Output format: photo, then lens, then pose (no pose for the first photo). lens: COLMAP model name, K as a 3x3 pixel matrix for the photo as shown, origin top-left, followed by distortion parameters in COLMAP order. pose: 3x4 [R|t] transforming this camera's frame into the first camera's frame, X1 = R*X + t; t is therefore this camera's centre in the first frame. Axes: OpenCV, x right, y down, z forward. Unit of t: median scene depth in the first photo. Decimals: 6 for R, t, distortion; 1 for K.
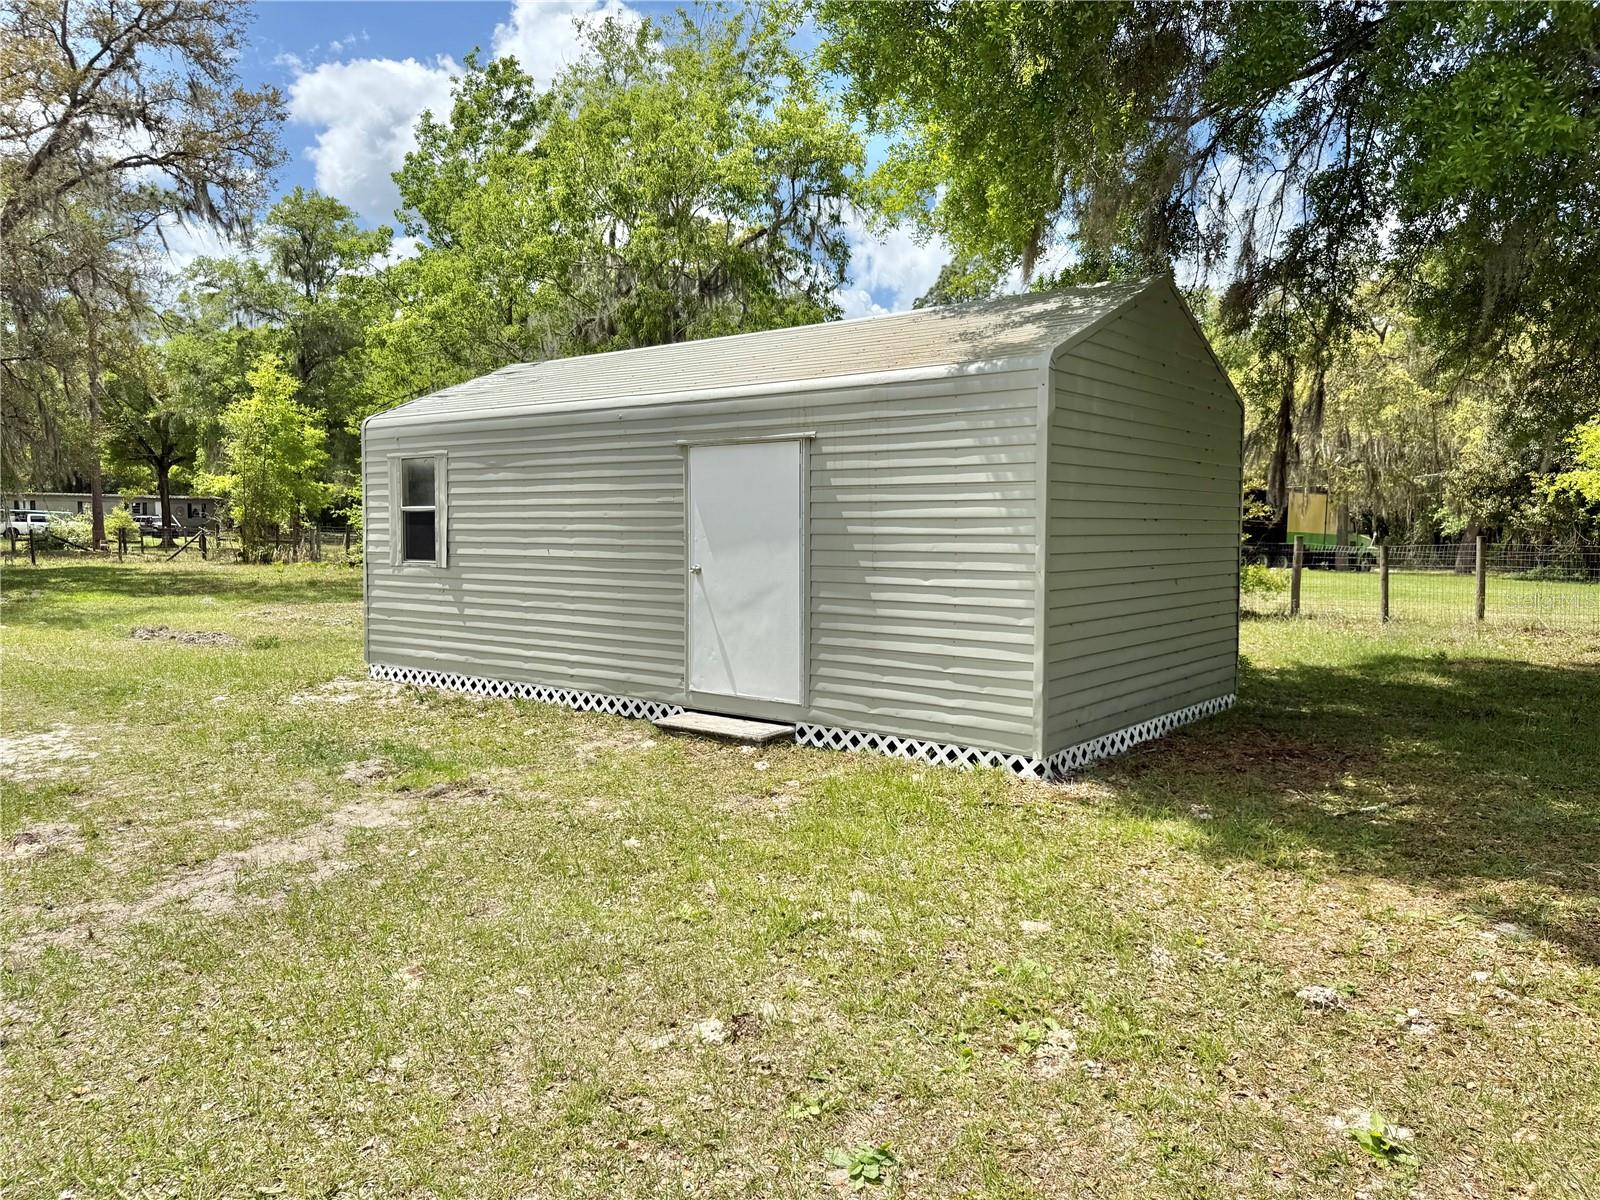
lens RADIAL K [[1123.9, 0, 804.3], [0, 1123.9, 624.2], [0, 0, 1]] dist [0.097954, -0.174637]
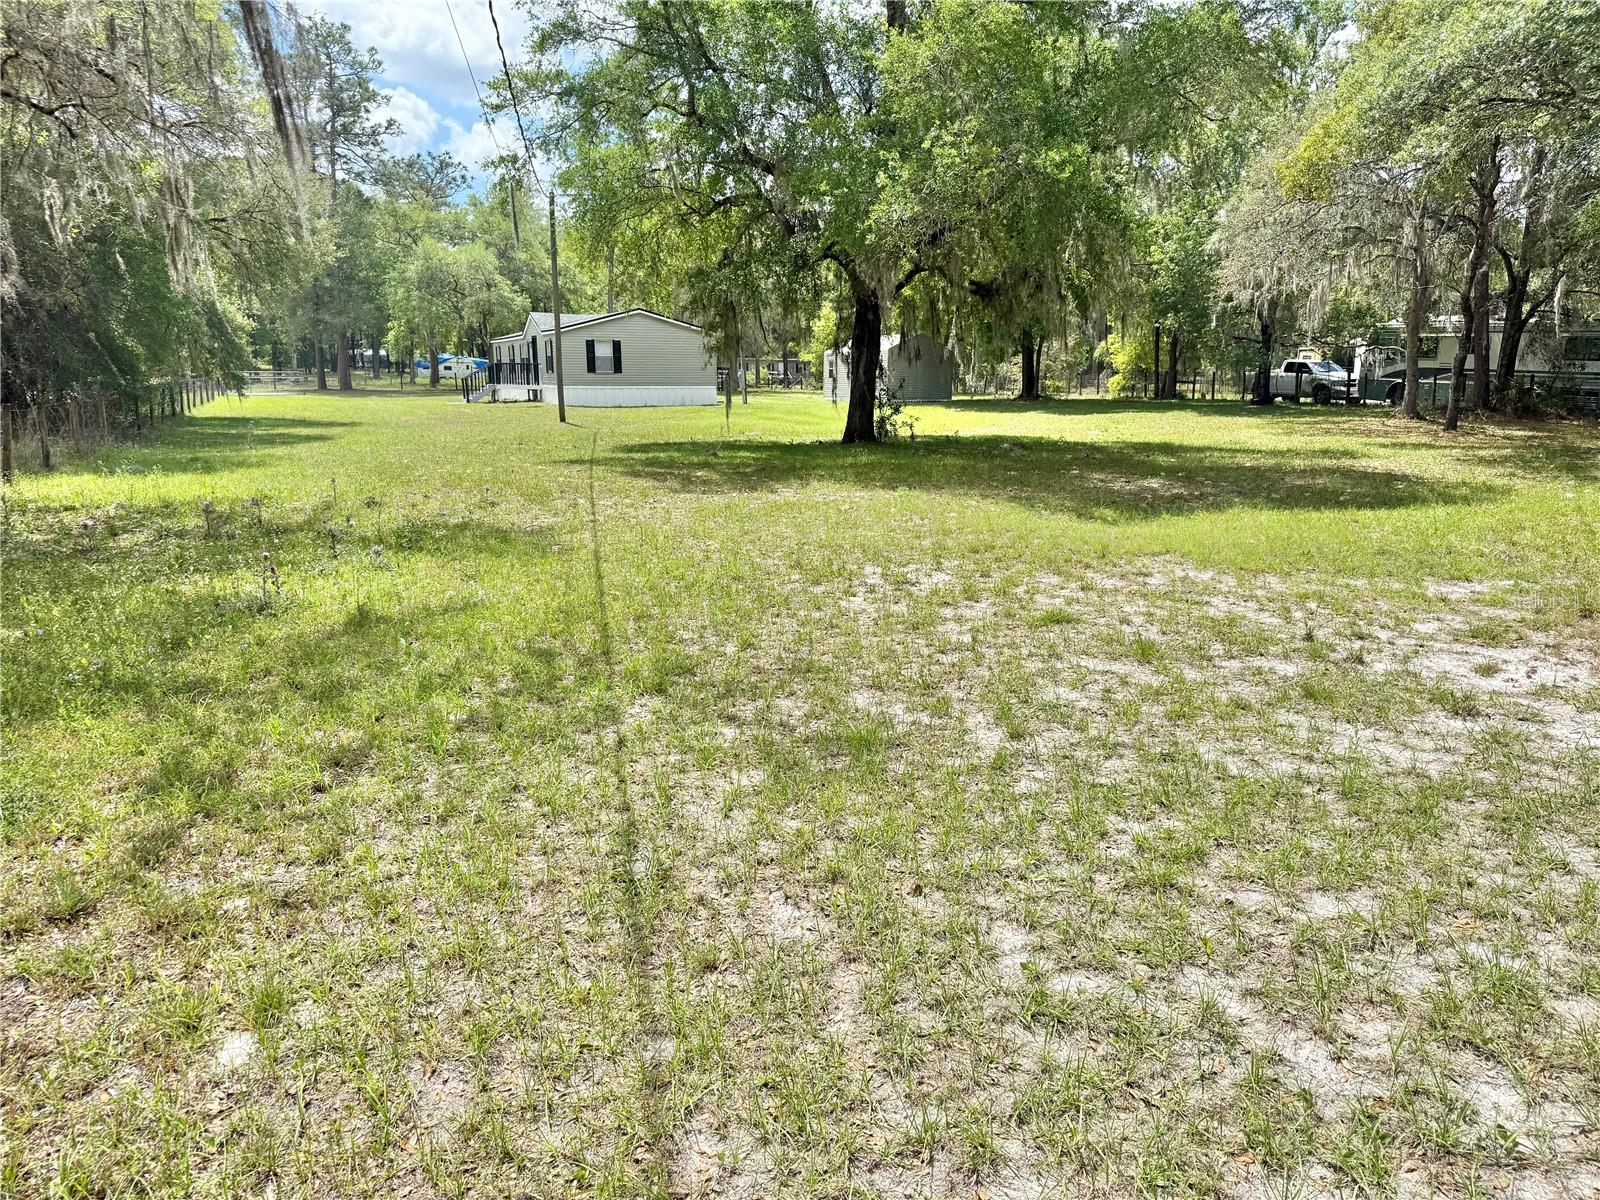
lens RADIAL K [[1123.9, 0, 804.3], [0, 1123.9, 624.2], [0, 0, 1]] dist [0.097954, -0.174637]
pose [[0.883197, 0.109952, -0.455932, 0.422033], [-0.054677, 0.989641, 0.132744, 0.079890], [0.465805, -0.092310, 0.880059, -0.774305]]
